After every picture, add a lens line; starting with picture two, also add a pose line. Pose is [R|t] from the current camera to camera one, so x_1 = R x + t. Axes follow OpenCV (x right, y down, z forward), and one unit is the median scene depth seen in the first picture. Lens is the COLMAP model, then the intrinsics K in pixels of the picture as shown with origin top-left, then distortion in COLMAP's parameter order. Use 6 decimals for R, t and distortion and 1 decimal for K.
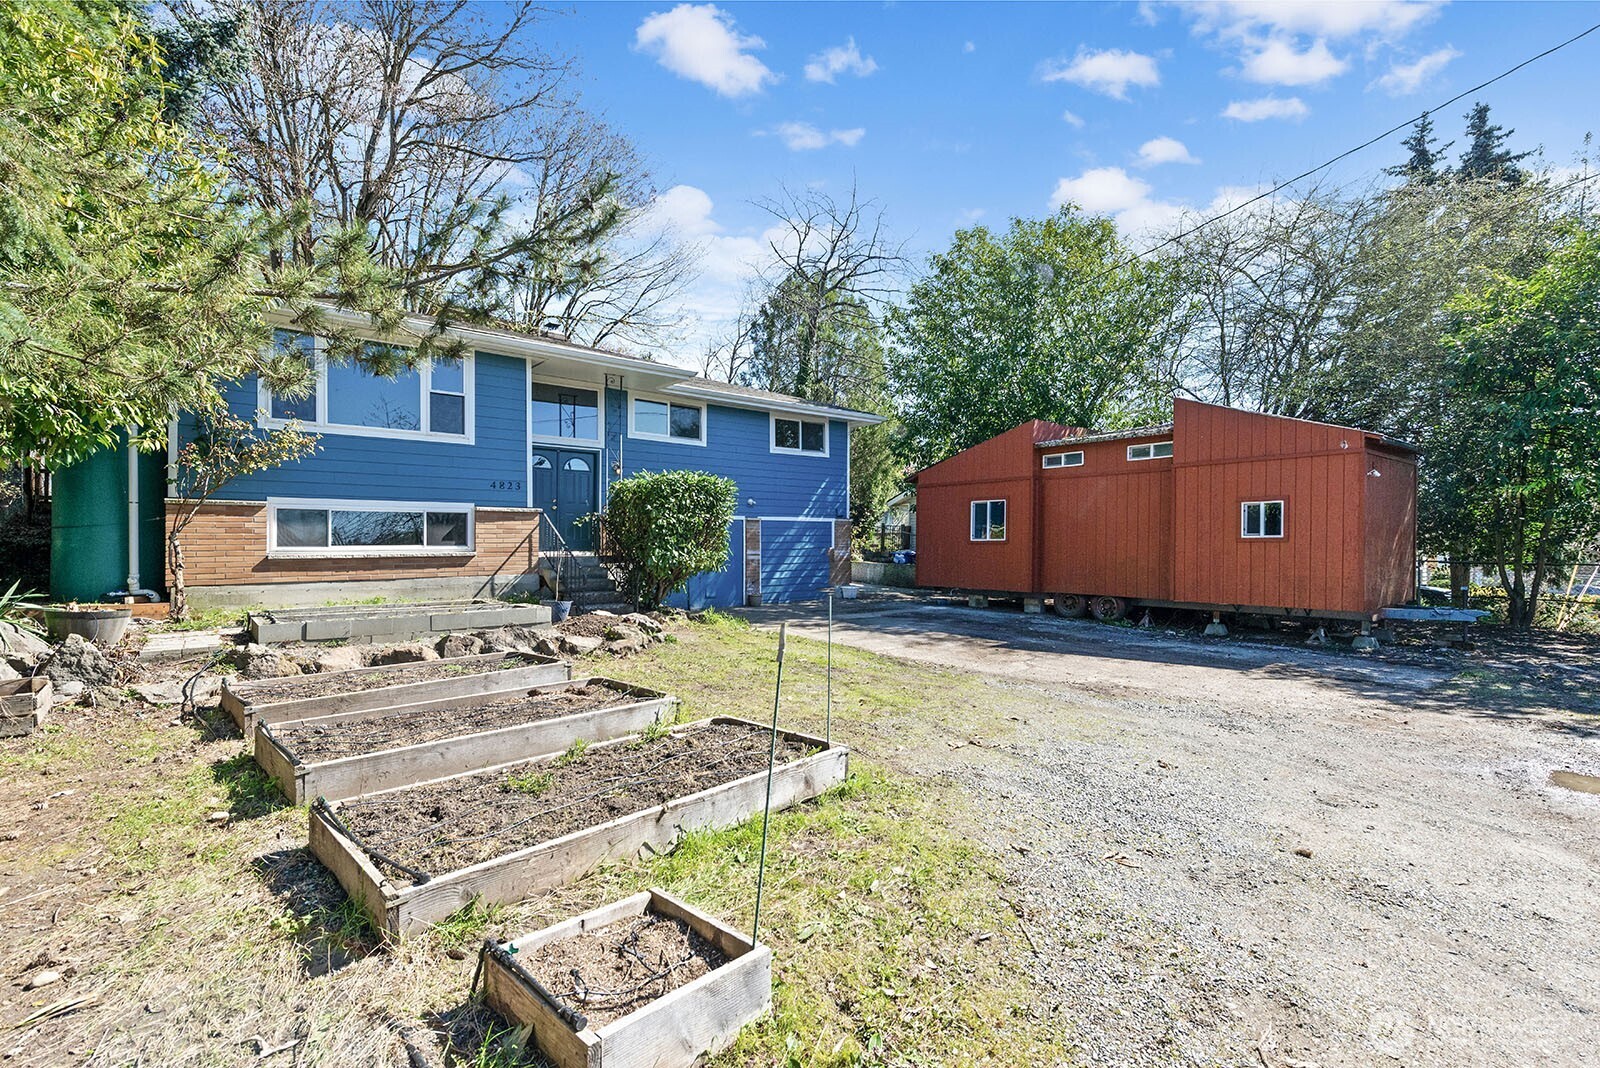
lens RADIAL K [[726.6, 0, 806.7], [0, 726.6, 522.5], [0, 0, 1]] dist [0.014578, -0.003574]
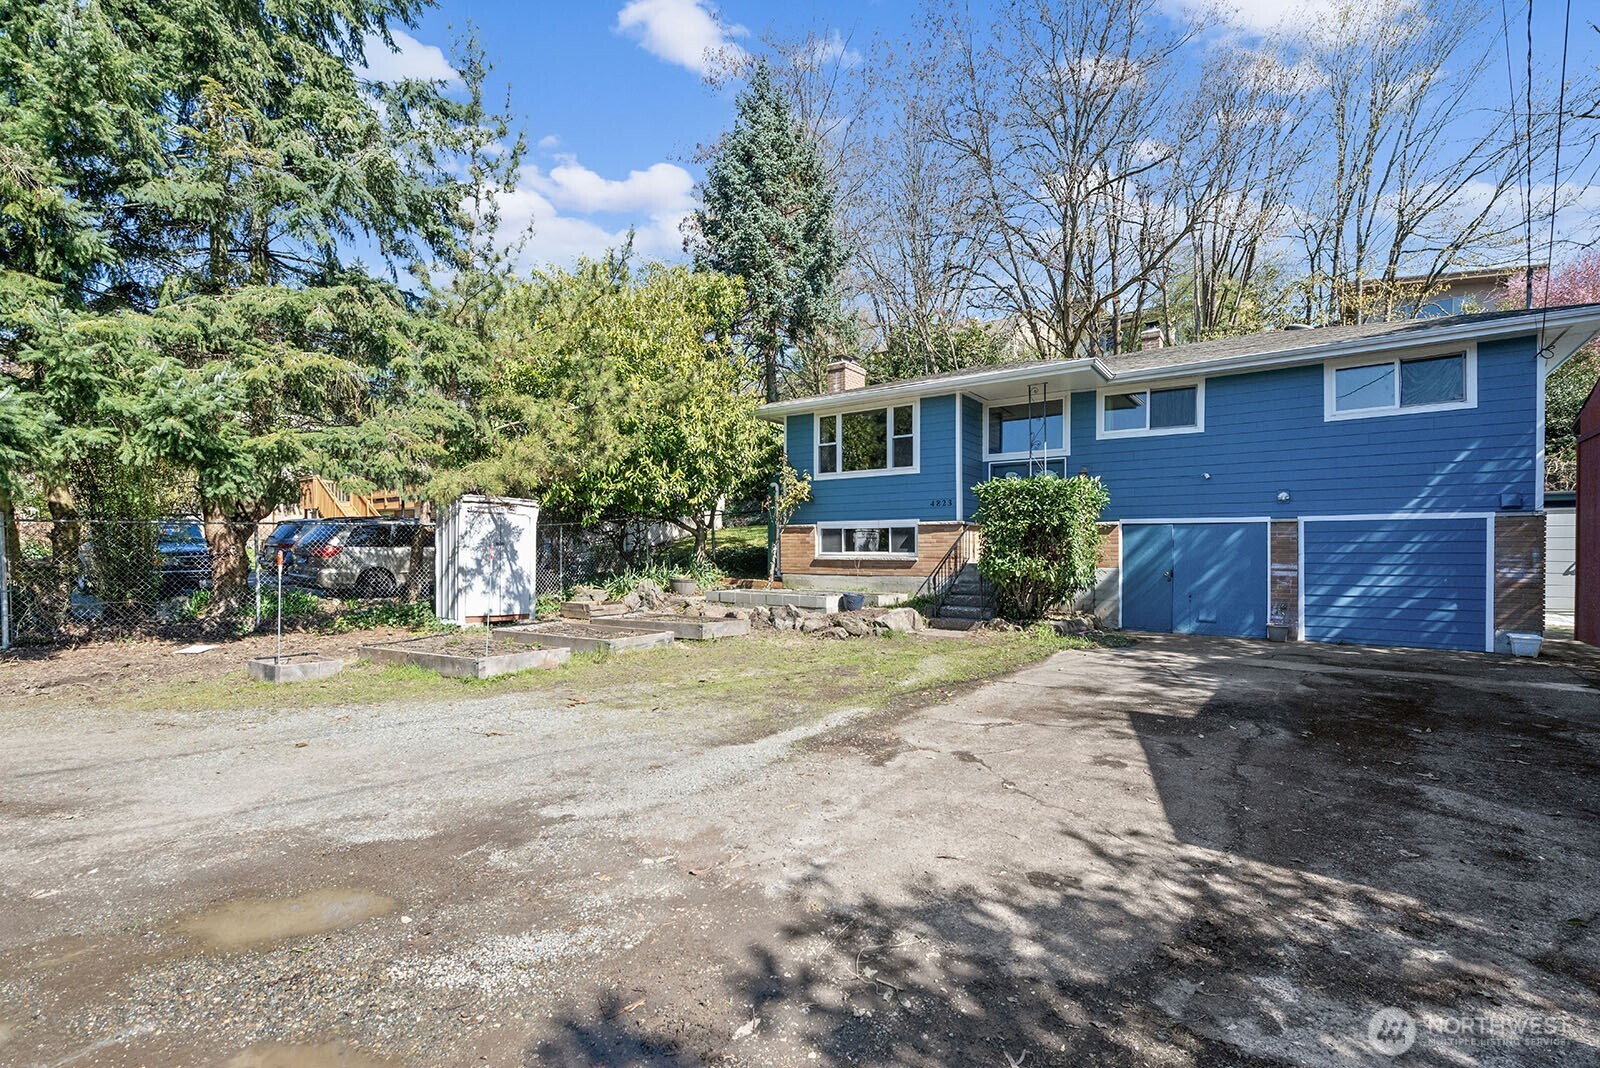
lens RADIAL K [[726.6, 0, 818.7], [0, 726.6, 553.6], [0, 0, 1]] dist [0.014578, -0.003574]
pose [[0.224737, 0.003487, -0.974413, 0.722043], [0.017637, 0.999815, 0.007646, 0.020010], [0.974260, -0.018904, 0.224634, 0.530479]]
